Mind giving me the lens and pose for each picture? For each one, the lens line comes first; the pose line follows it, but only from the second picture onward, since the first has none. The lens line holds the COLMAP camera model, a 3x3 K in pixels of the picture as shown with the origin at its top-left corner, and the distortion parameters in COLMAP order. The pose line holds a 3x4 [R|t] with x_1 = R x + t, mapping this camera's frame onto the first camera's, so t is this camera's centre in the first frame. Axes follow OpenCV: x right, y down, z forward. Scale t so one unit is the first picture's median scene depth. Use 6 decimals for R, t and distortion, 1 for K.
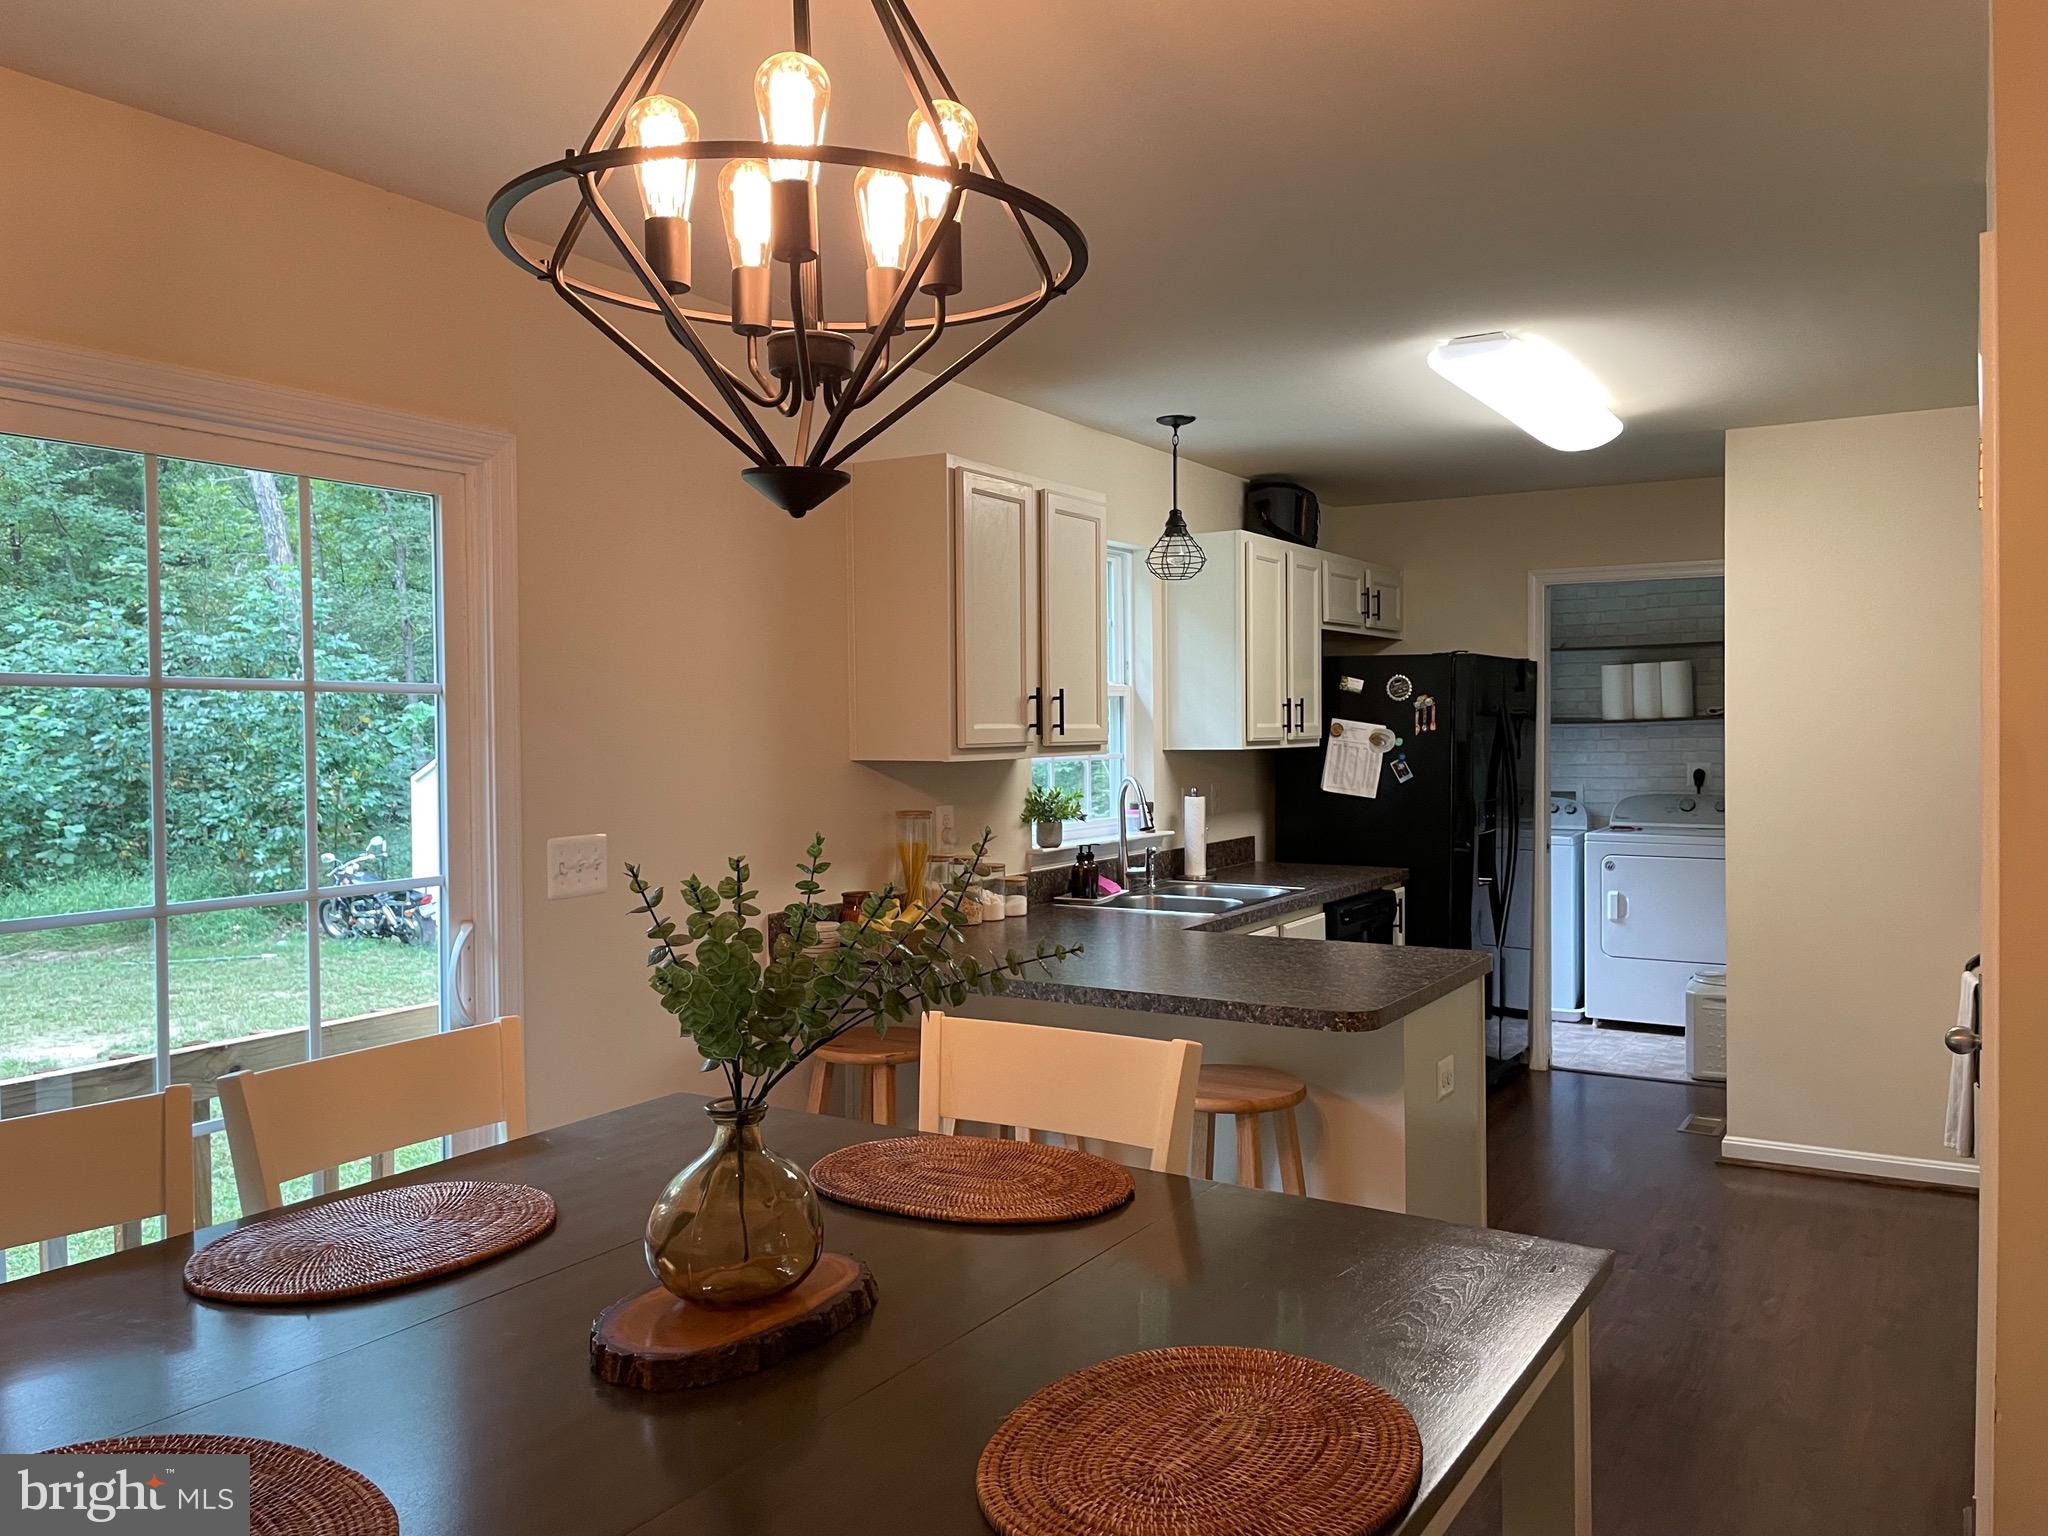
lens RADIAL K [[1544.3, 0, 1014.5], [0, 1544.3, 760.3], [0, 0, 1]] dist [0.081995, -0.109296]
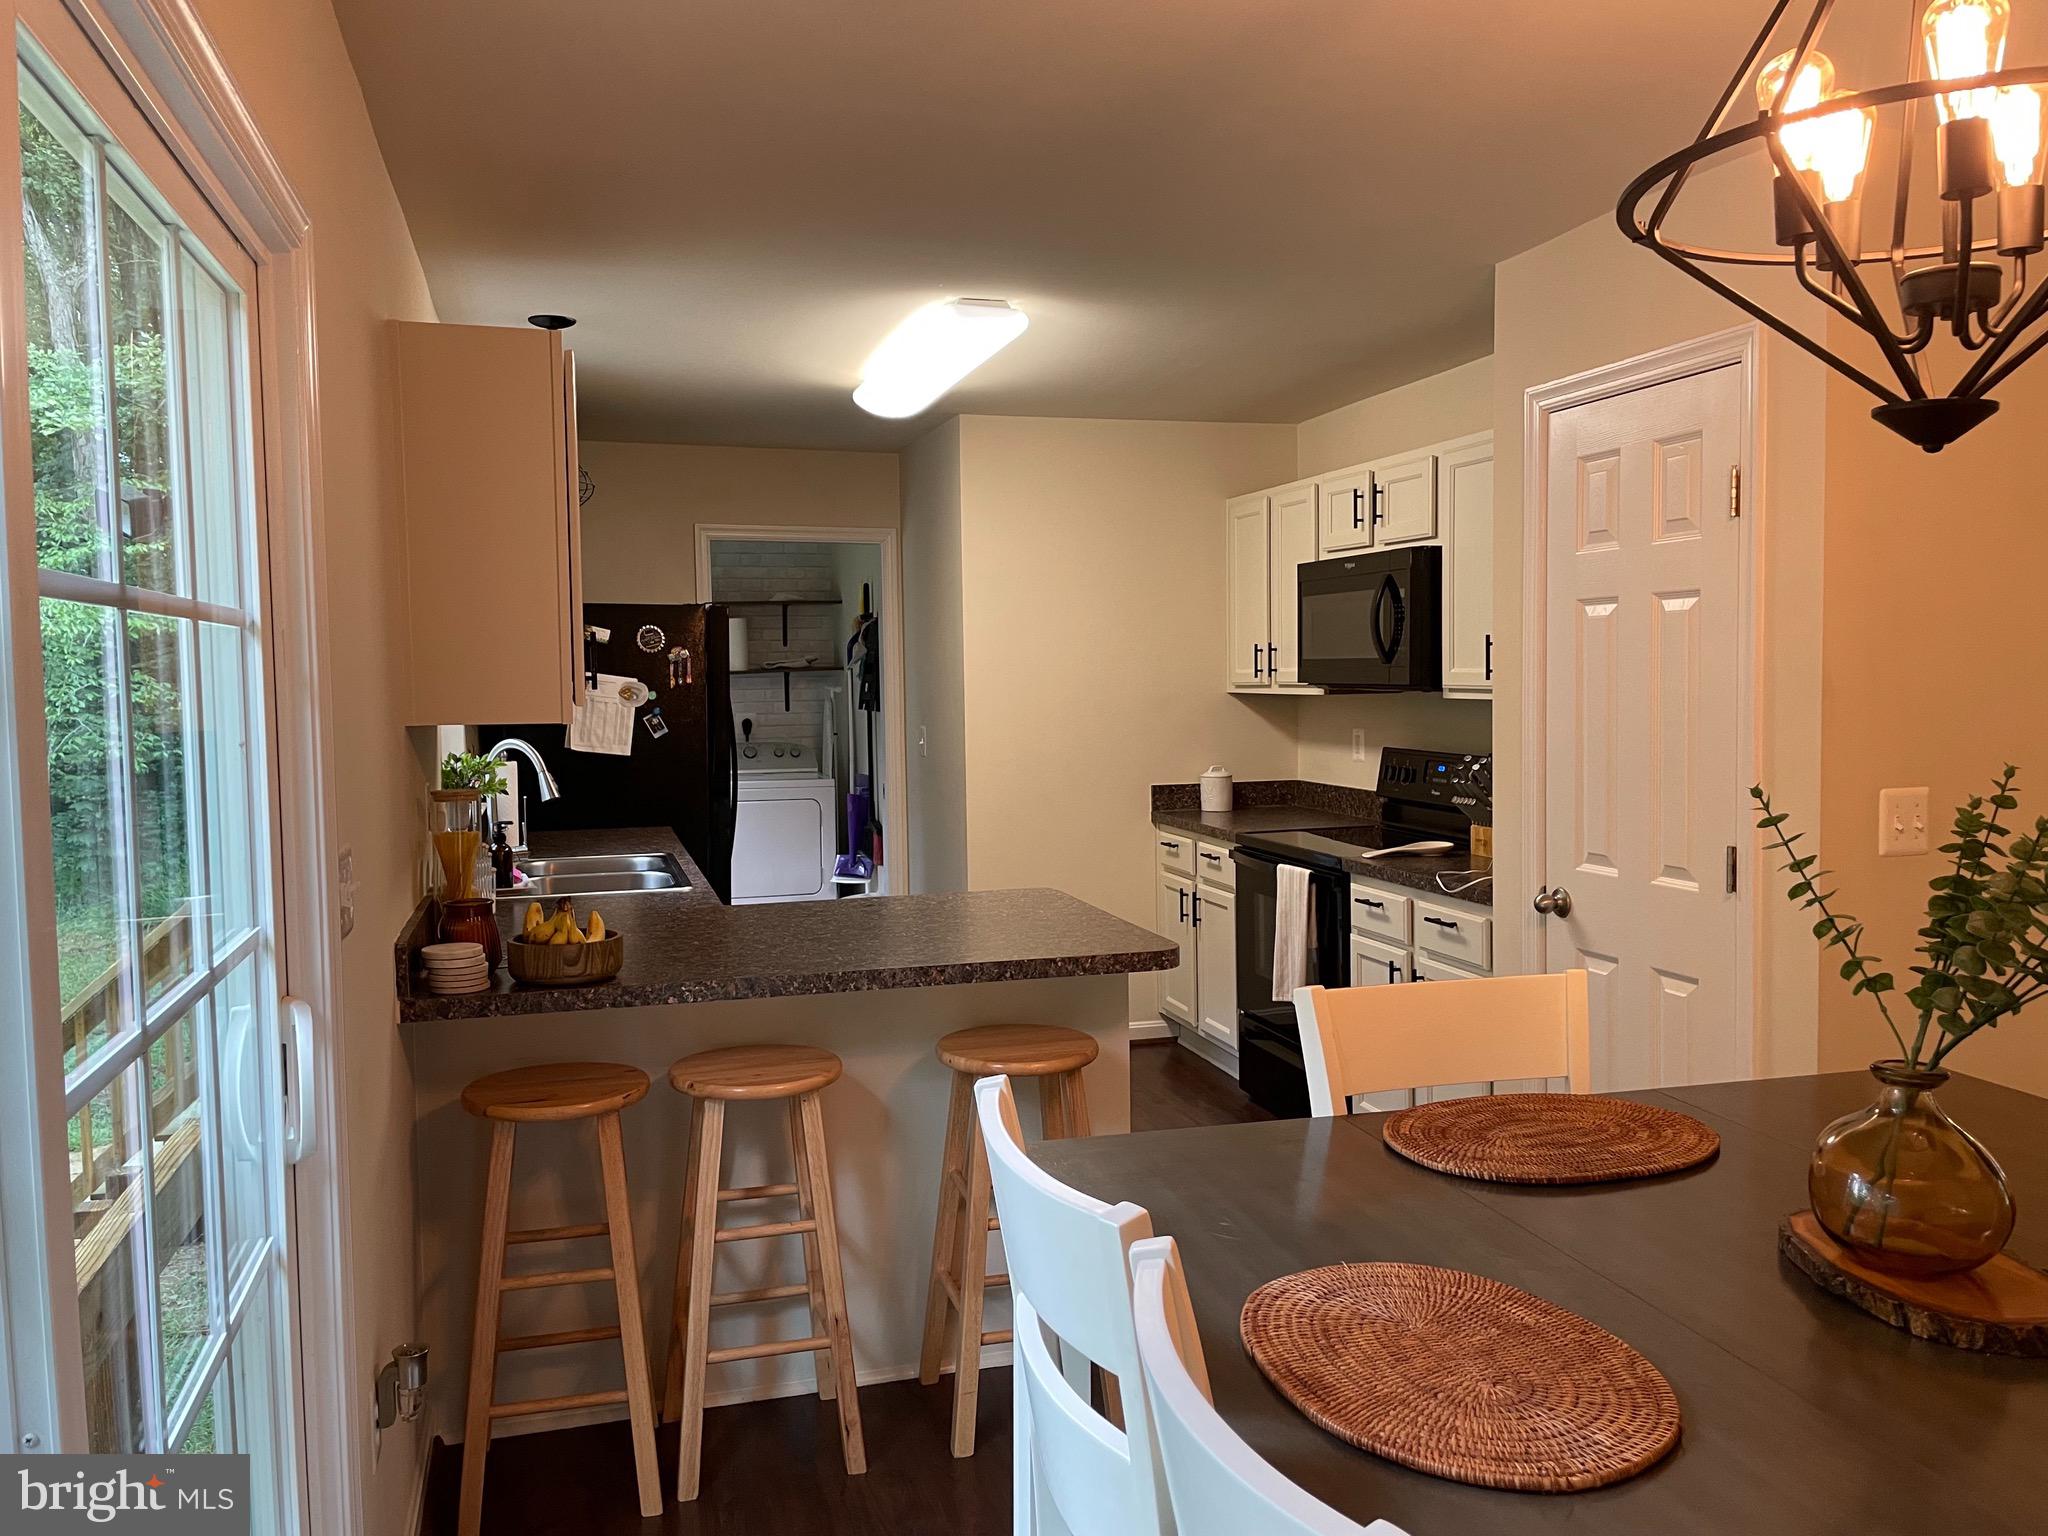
lens RADIAL K [[1544.3, 0, 1018.9], [0, 1544.3, 769.8], [0, 0, 1]] dist [0.081995, -0.109296]
pose [[0.665325, -0.048178, 0.744997, -0.318082], [0.022114, 0.998749, 0.044838, -0.004098], [-0.746226, -0.013357, 0.665559, 0.195680]]
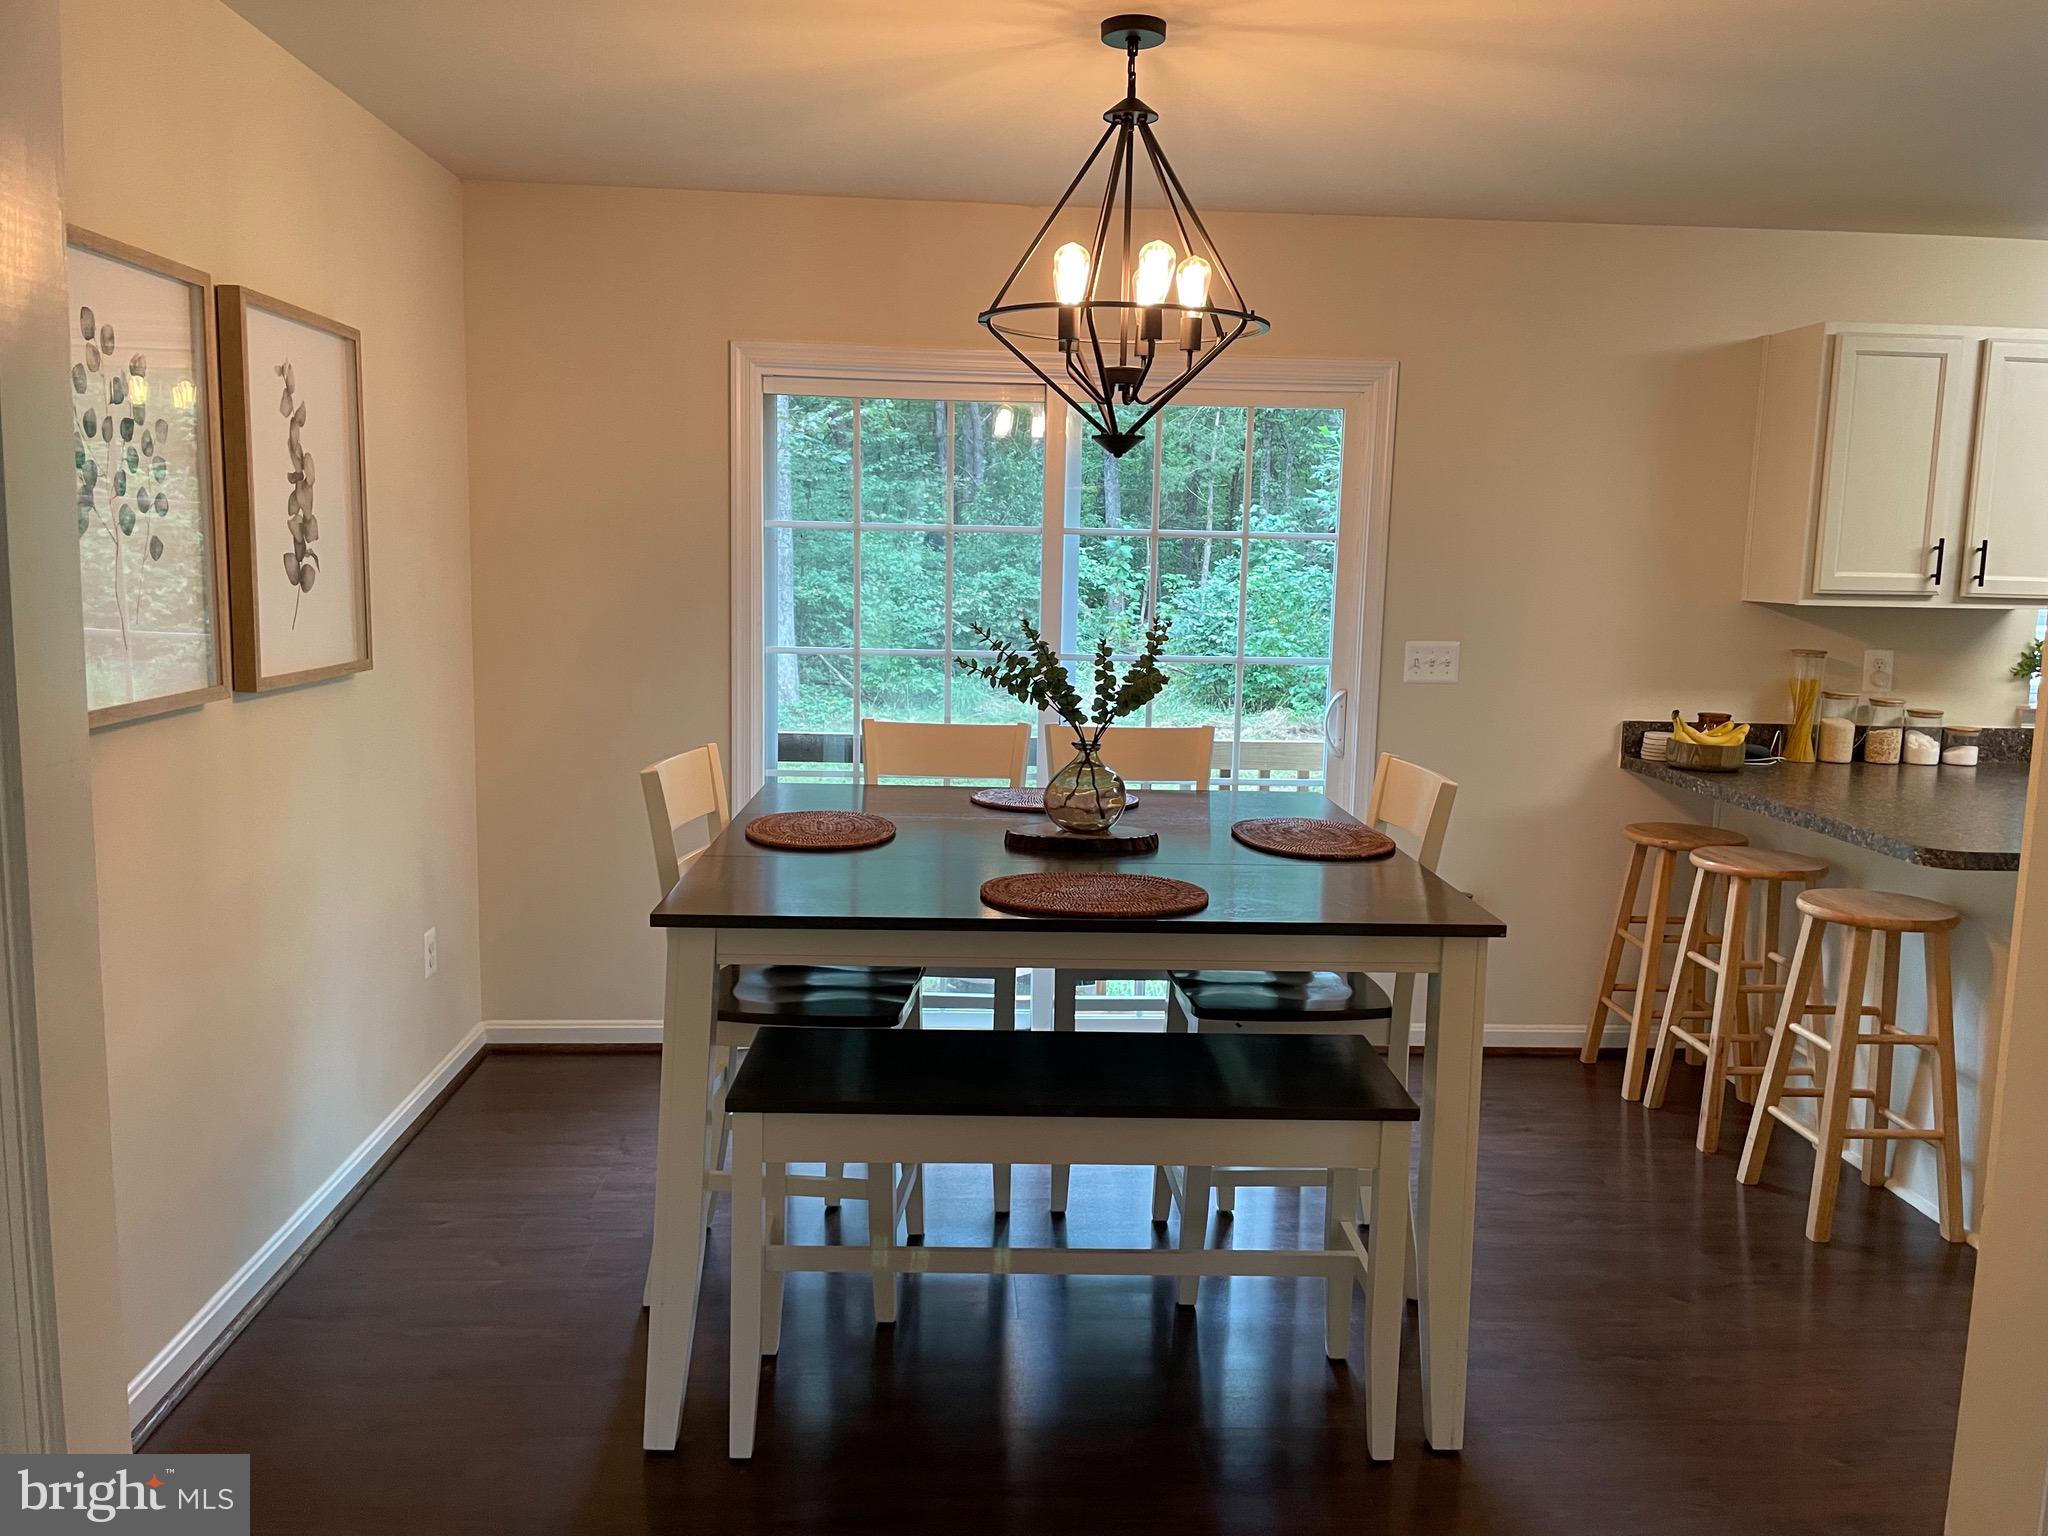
lens RADIAL K [[1544.3, 0, 1031.9], [0, 1544.3, 761.9], [0, 0, 1]] dist [0.081995, -0.109296]
pose [[0.573644, 0.132043, -0.808391, 0.370534], [-0.045694, 0.990543, 0.129371, -0.005102], [0.817829, -0.037275, 0.574253, -0.068123]]
